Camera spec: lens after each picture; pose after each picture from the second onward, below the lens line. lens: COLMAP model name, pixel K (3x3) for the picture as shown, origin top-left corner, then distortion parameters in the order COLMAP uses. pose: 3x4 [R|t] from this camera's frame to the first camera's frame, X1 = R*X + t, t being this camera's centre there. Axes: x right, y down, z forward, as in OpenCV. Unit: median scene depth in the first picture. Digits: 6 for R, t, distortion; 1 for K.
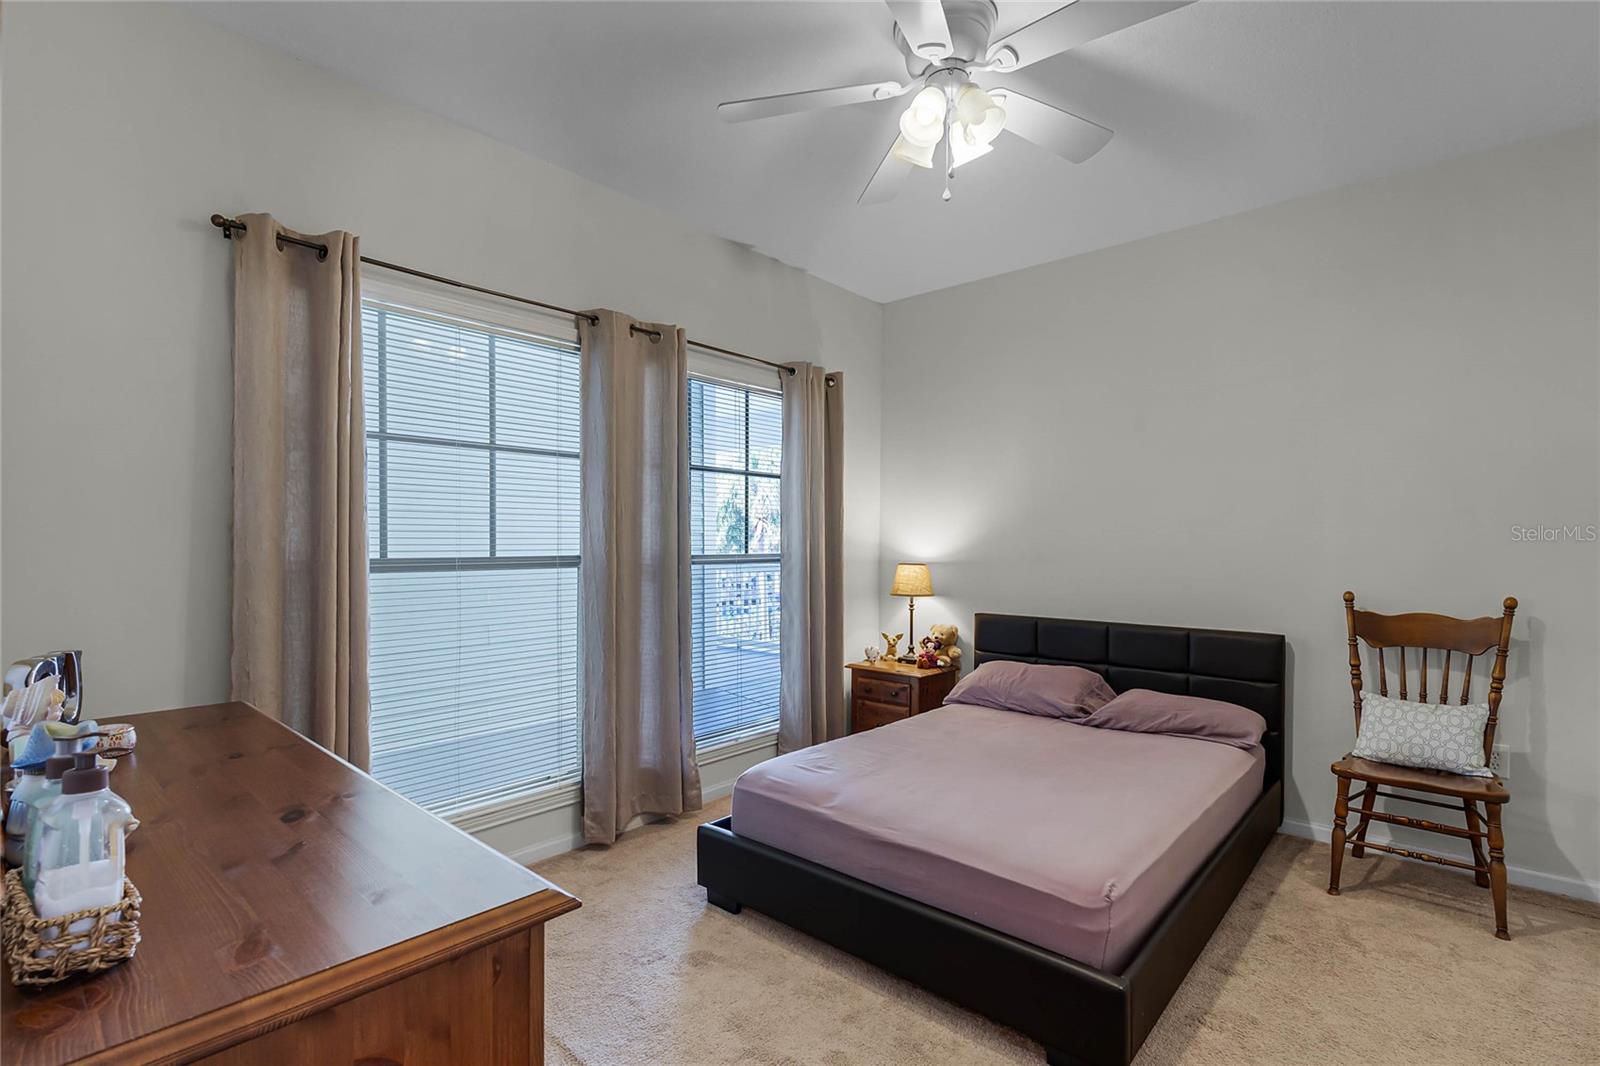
lens RADIAL K [[754.8, 0, 795.4], [0, 754.8, 539.3], [0, 0, 1]] dist [-0.000835, -0.001297]
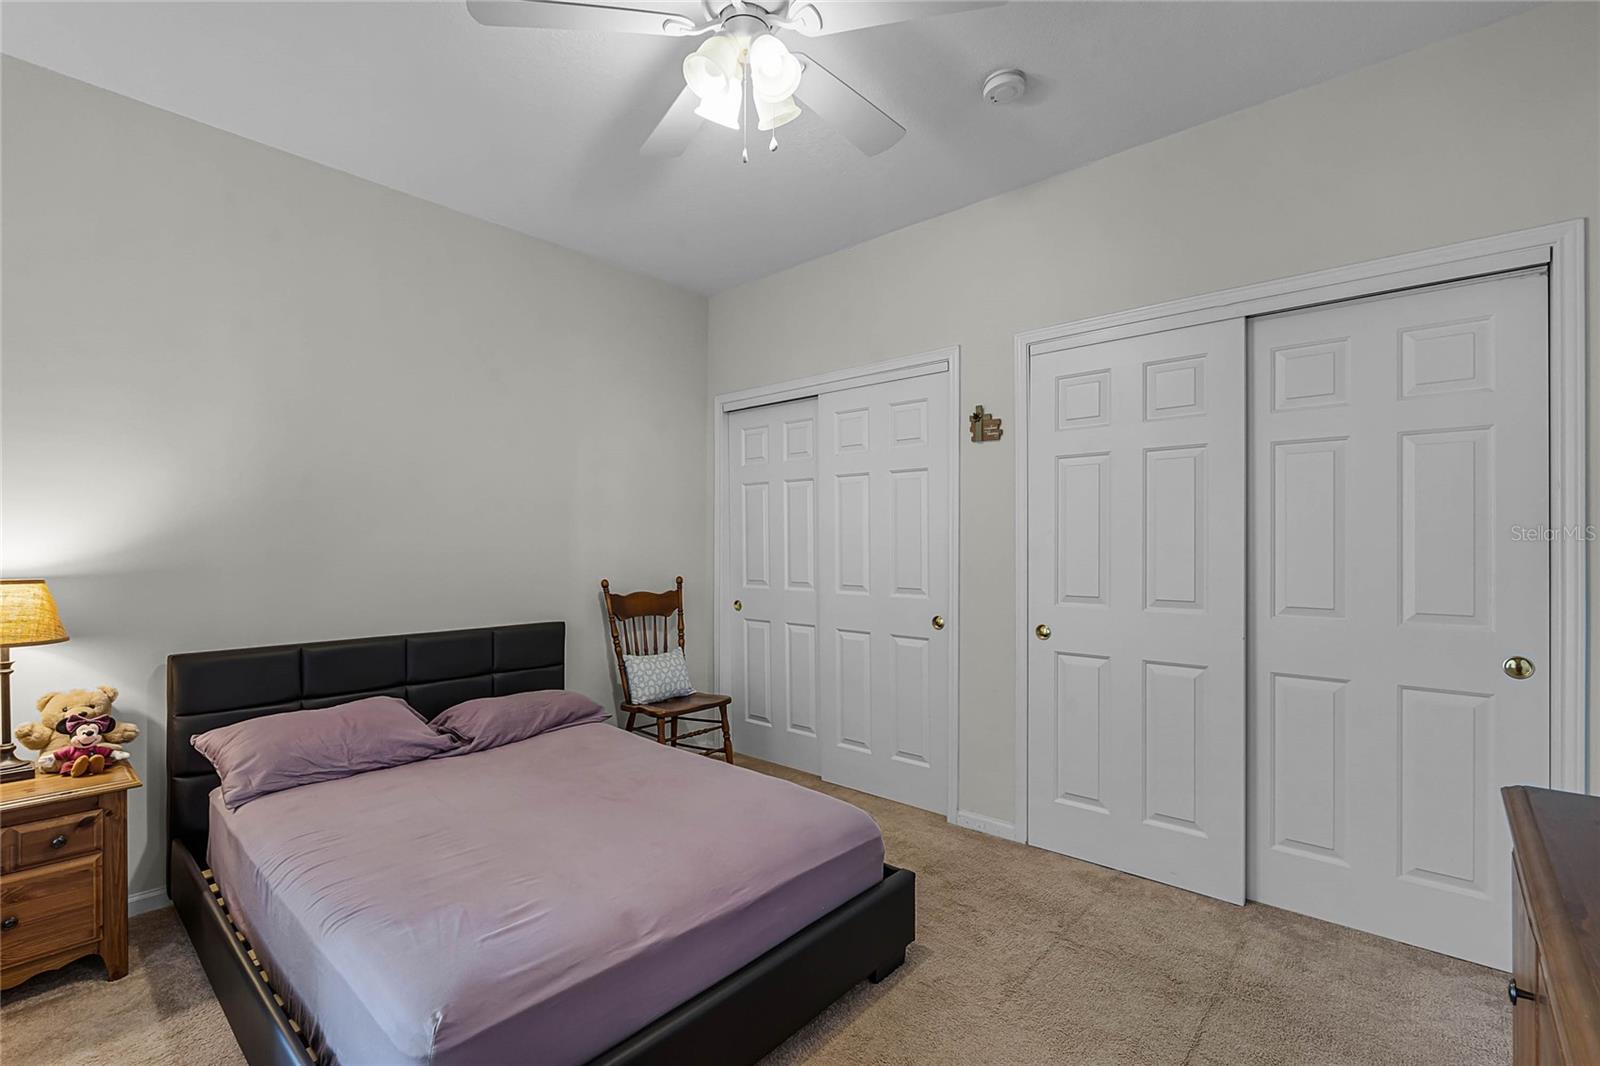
lens RADIAL K [[729.7, 0, 787.8], [0, 729.7, 543.9], [0, 0, 1]] dist [0.007252, -0.002685]
pose [[0.000611, -0.007305, 0.999973, -0.495250], [-0.007150, 0.999948, 0.007309, -0.001741], [-0.999974, -0.007154, 0.000559, 0.703302]]
